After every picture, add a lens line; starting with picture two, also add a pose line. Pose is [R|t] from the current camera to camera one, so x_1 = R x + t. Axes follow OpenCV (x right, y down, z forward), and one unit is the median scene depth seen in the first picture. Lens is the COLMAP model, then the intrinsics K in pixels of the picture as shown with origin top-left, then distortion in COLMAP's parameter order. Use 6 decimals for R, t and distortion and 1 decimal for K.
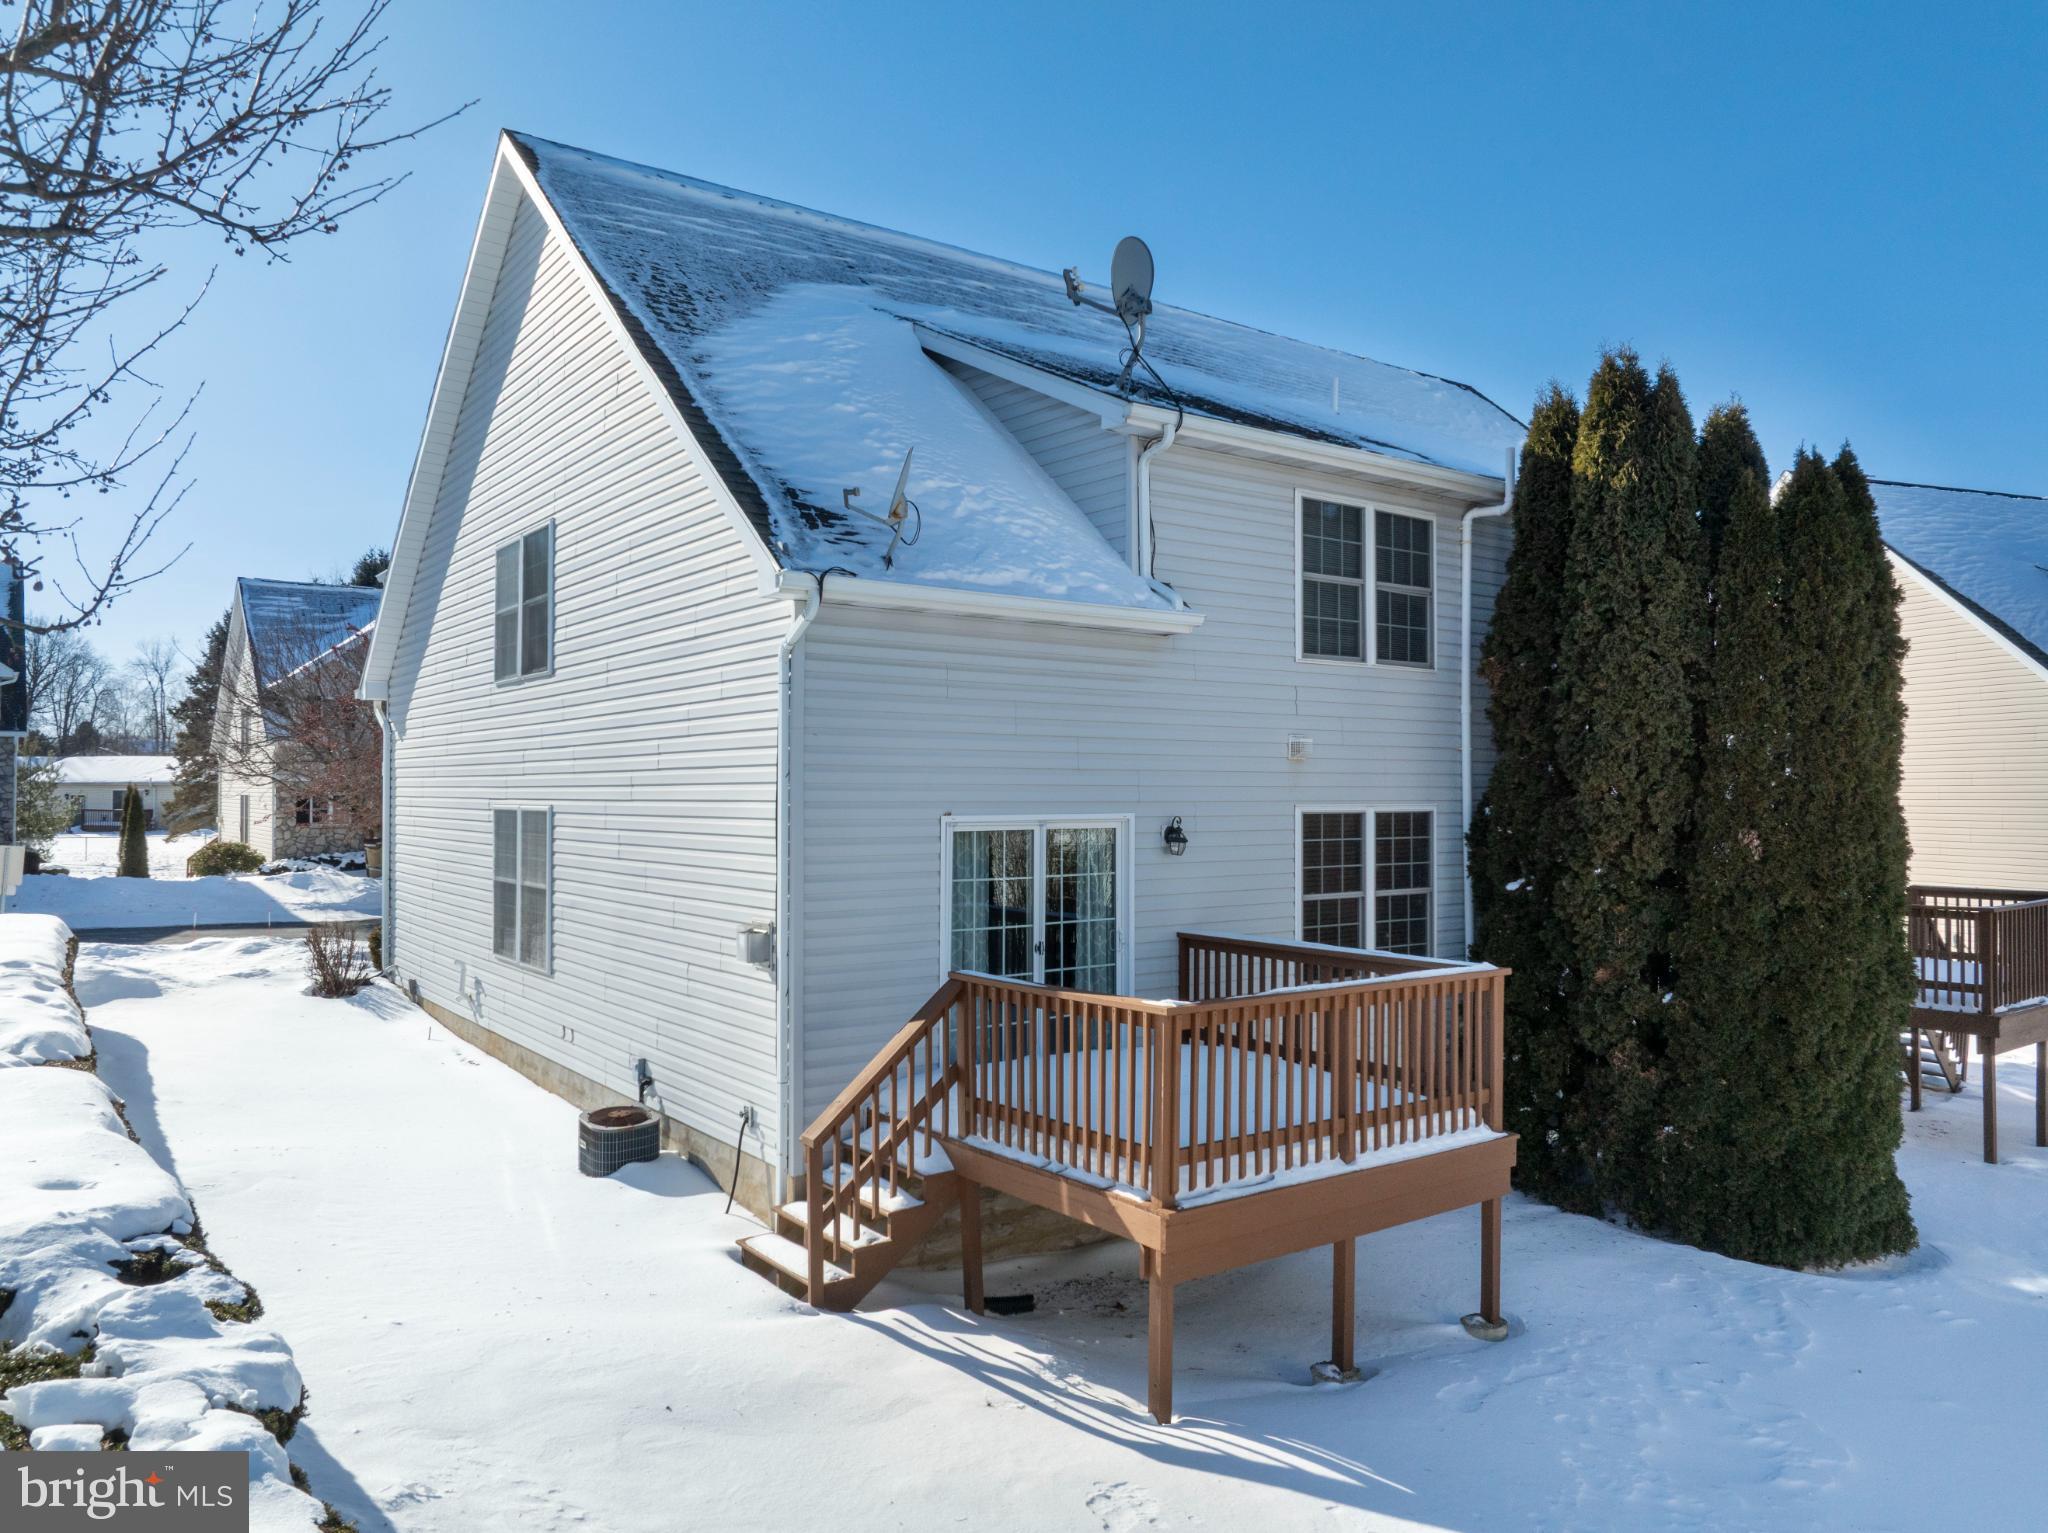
lens RADIAL K [[1432.4, 0, 1024.0], [0, 1432.4, 766.5], [0, 0, 1]] dist [-0.038546, 0.003535]
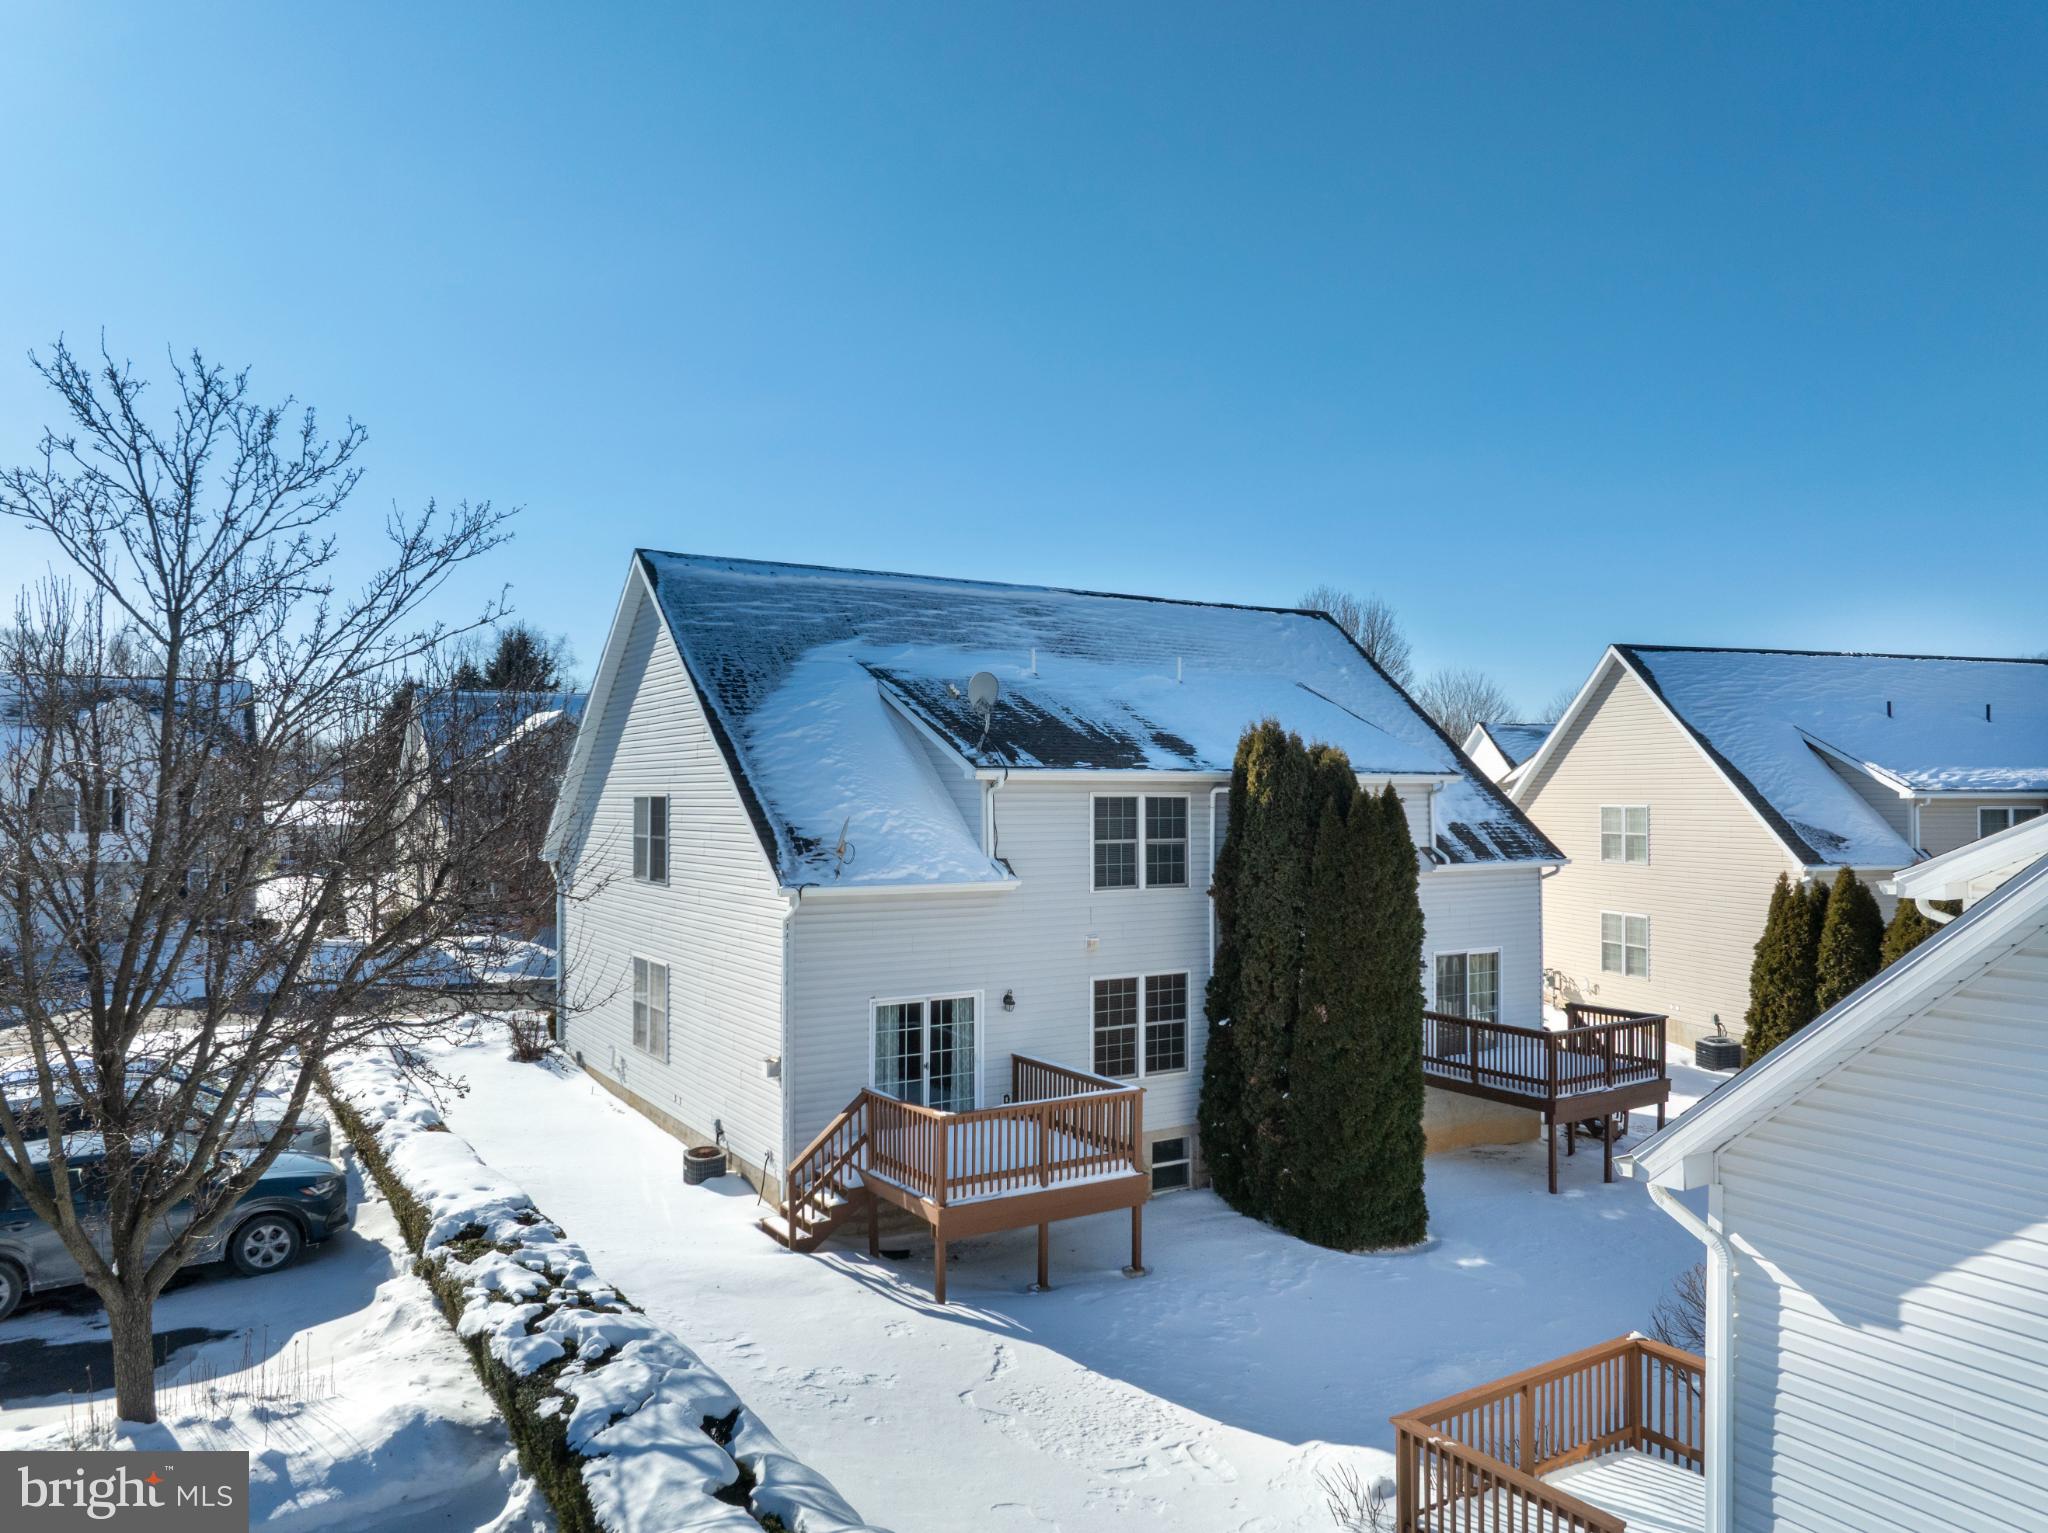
lens RADIAL K [[1433.3, 0, 1024.0], [0, 1433.3, 766.5], [0, 0, 1]] dist [-0.019684, -0.006957]
pose [[0.997229, -0.002666, -0.074345, 0.272772], [0.002583, 0.999996, -0.001223, -0.255597], [0.074348, 0.001027, 0.997232, -0.833445]]
